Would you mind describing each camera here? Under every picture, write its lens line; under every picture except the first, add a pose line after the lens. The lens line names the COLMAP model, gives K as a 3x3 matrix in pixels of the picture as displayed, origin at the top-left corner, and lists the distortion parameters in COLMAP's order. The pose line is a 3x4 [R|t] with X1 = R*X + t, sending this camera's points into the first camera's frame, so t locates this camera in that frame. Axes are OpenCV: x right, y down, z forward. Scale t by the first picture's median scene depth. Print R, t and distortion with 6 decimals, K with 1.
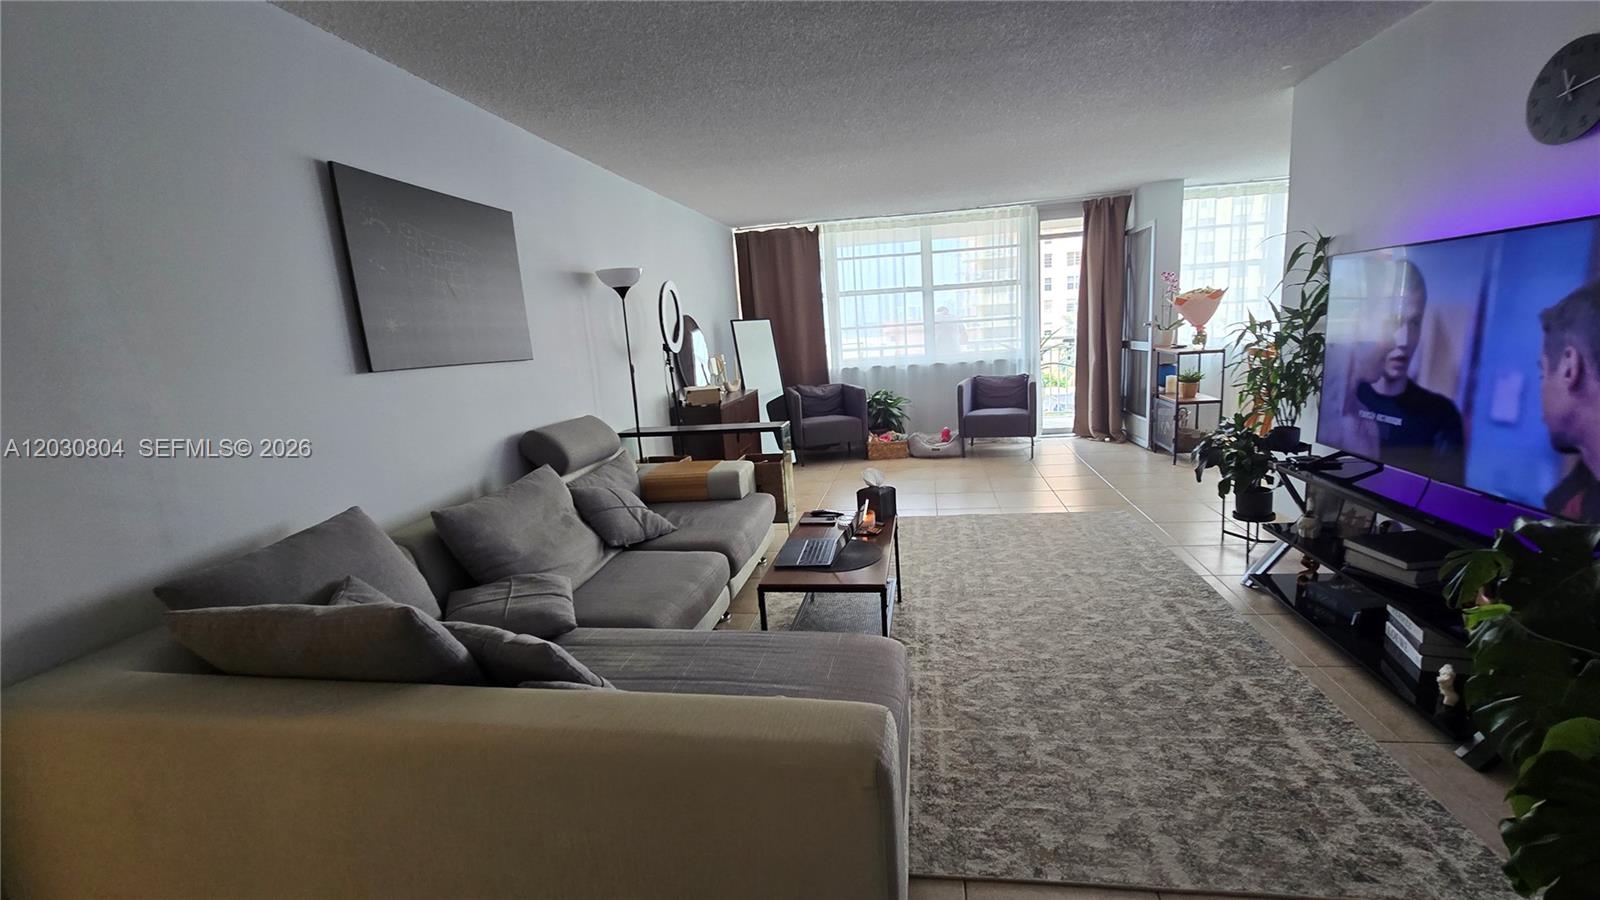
lens RADIAL K [[651.5, 0, 801.1], [0, 651.5, 452.1], [0, 0, 1]] dist [0.000435, 0.000097]
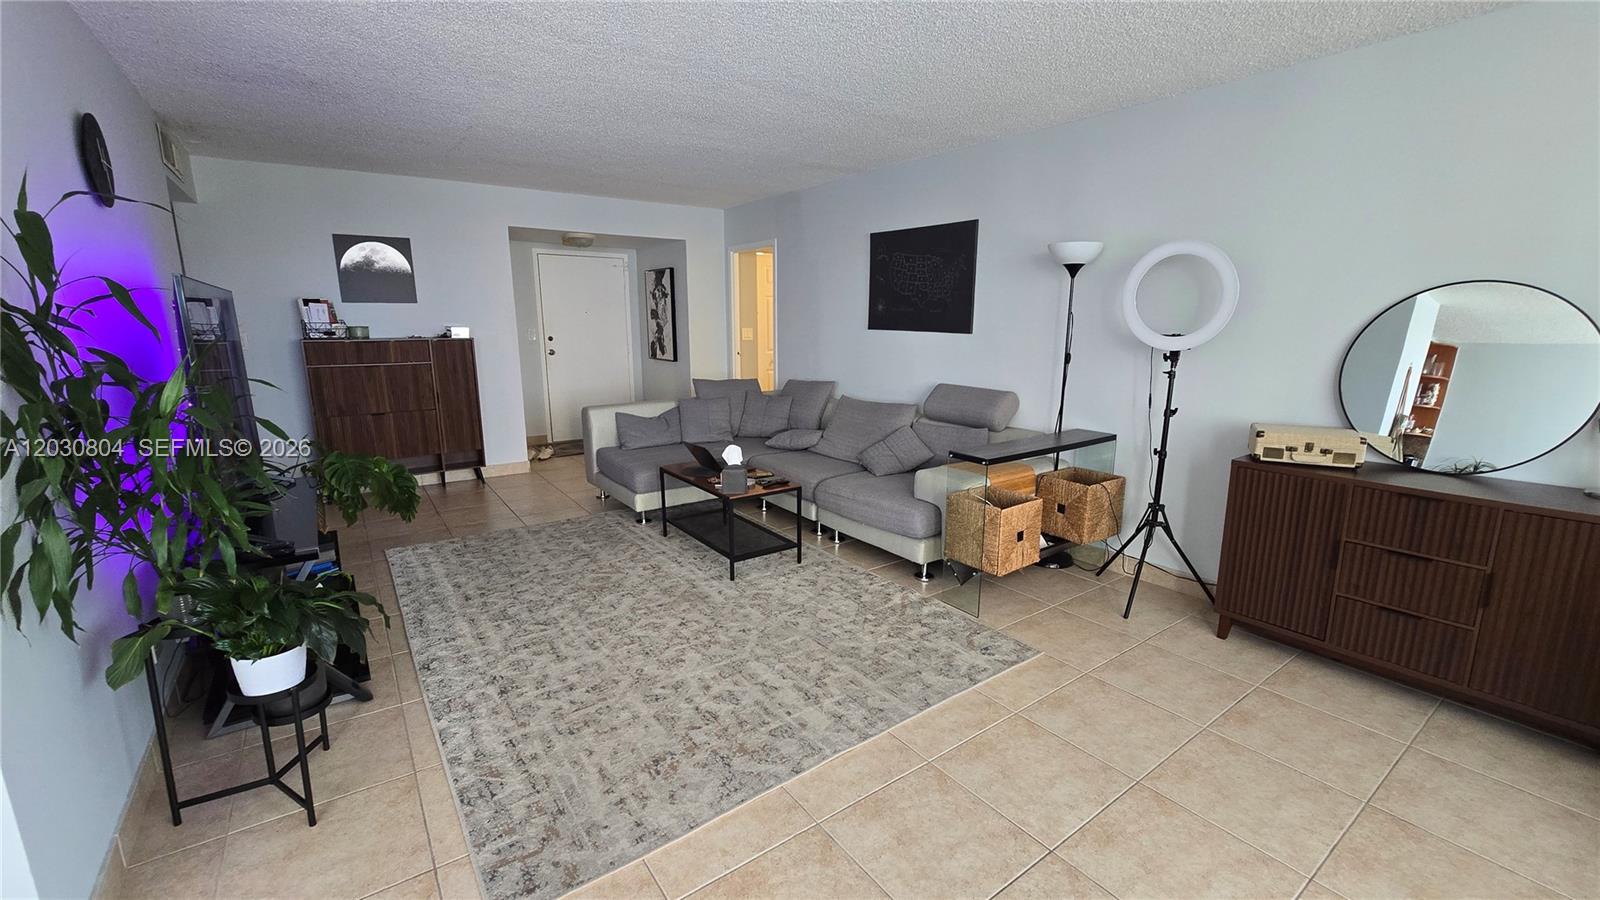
lens RADIAL K [[651.5, 0, 799.9], [0, 651.5, 446.9], [0, 0, 1]] dist [0.000435, 0.000097]
pose [[-0.695154, 0.202087, -0.689871, 0.874277], [-0.093516, 0.926095, 0.365518, -0.427755], [0.712752, 0.318605, -0.624880, 1.905567]]
